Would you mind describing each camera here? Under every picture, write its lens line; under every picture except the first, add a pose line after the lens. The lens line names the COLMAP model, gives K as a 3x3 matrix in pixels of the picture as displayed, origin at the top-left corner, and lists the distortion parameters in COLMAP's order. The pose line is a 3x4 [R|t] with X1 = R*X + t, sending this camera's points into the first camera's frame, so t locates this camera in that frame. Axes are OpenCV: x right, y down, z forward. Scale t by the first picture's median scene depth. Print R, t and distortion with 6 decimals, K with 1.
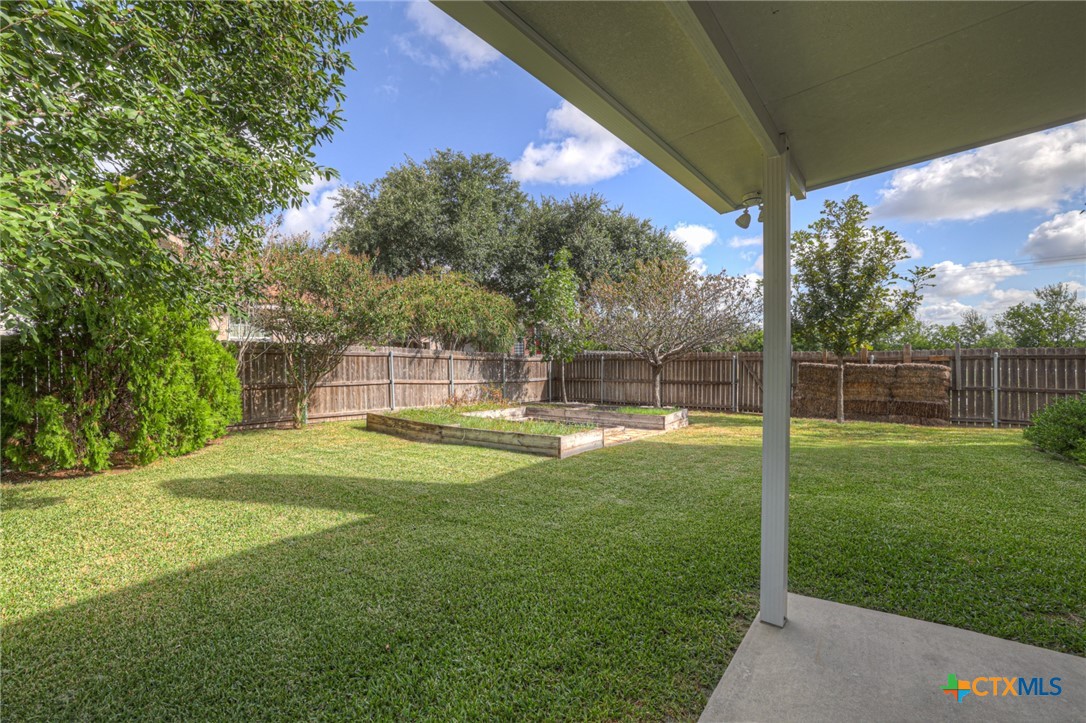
lens RADIAL K [[467.8, 0, 537.2], [0, 467.8, 357.8], [0, 0, 1]] dist [-0.042446, 0.018457]
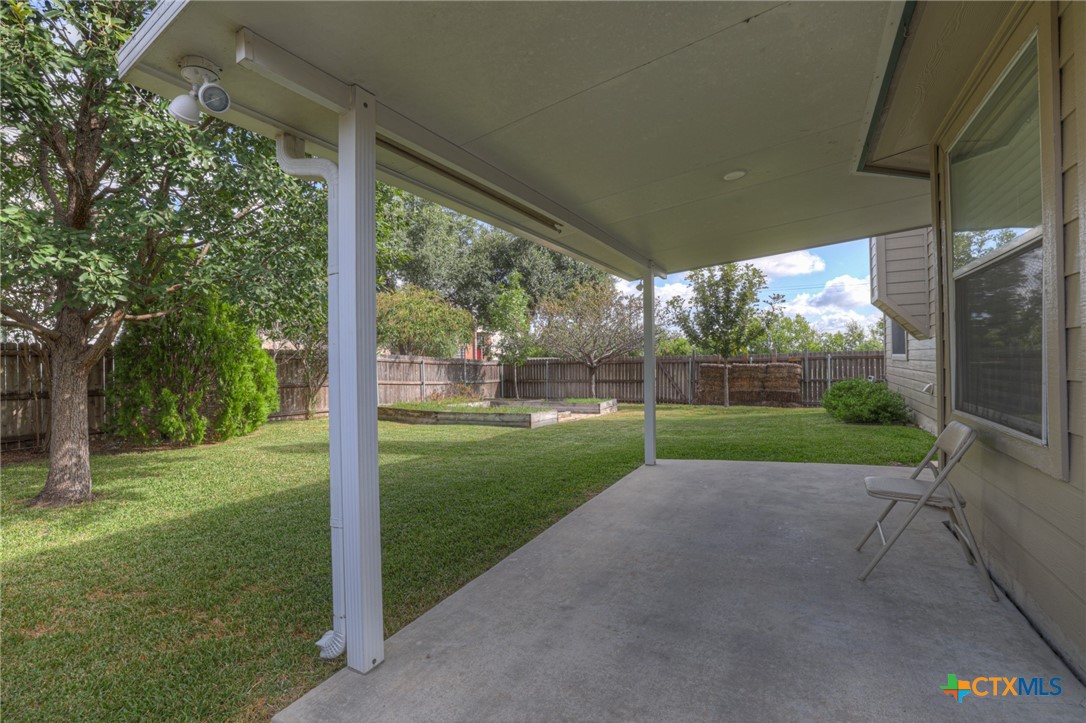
lens RADIAL K [[467.8, 0, 537.2], [0, 467.8, 357.8], [0, 0, 1]] dist [-0.042446, 0.018457]
pose [[0.990040, -0.006806, 0.140623, -0.080171], [0.009083, 0.999838, -0.015556, 0.011634], [-0.140494, 0.016678, 0.989941, -0.264760]]
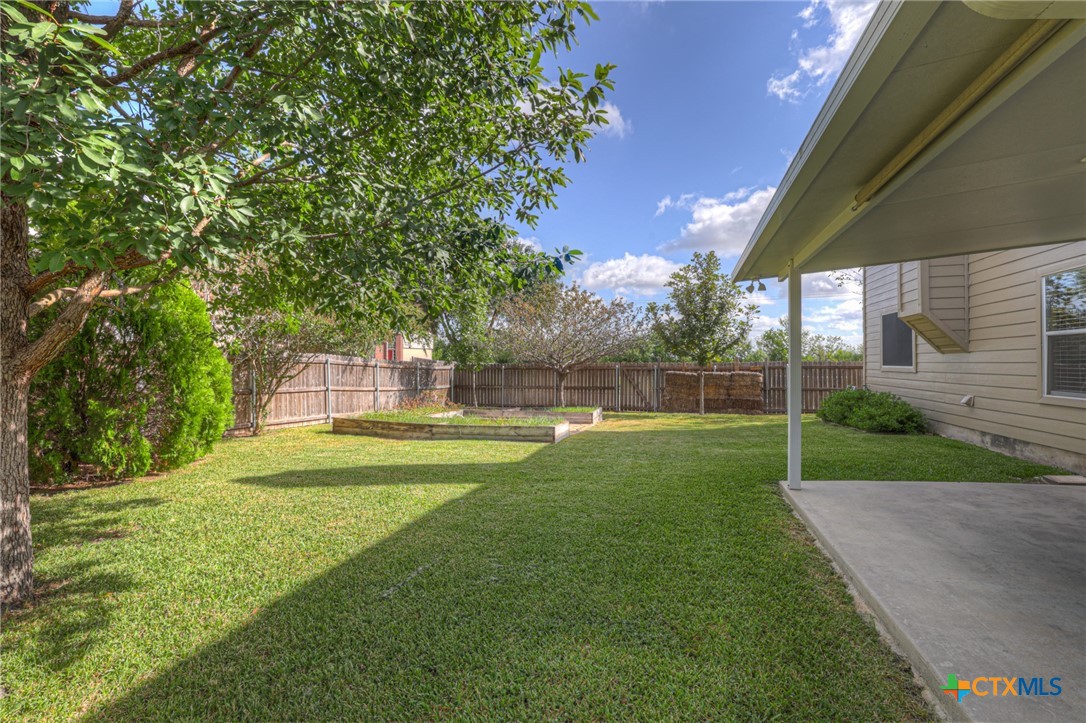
lens RADIAL K [[467.8, 0, 537.2], [0, 467.8, 357.8], [0, 0, 1]] dist [-0.042446, 0.018457]
pose [[0.935775, 0.012897, 0.352363, -0.271573], [-0.004819, 0.999705, -0.023795, 0.006941], [-0.352566, 0.020568, 0.935561, -0.113777]]
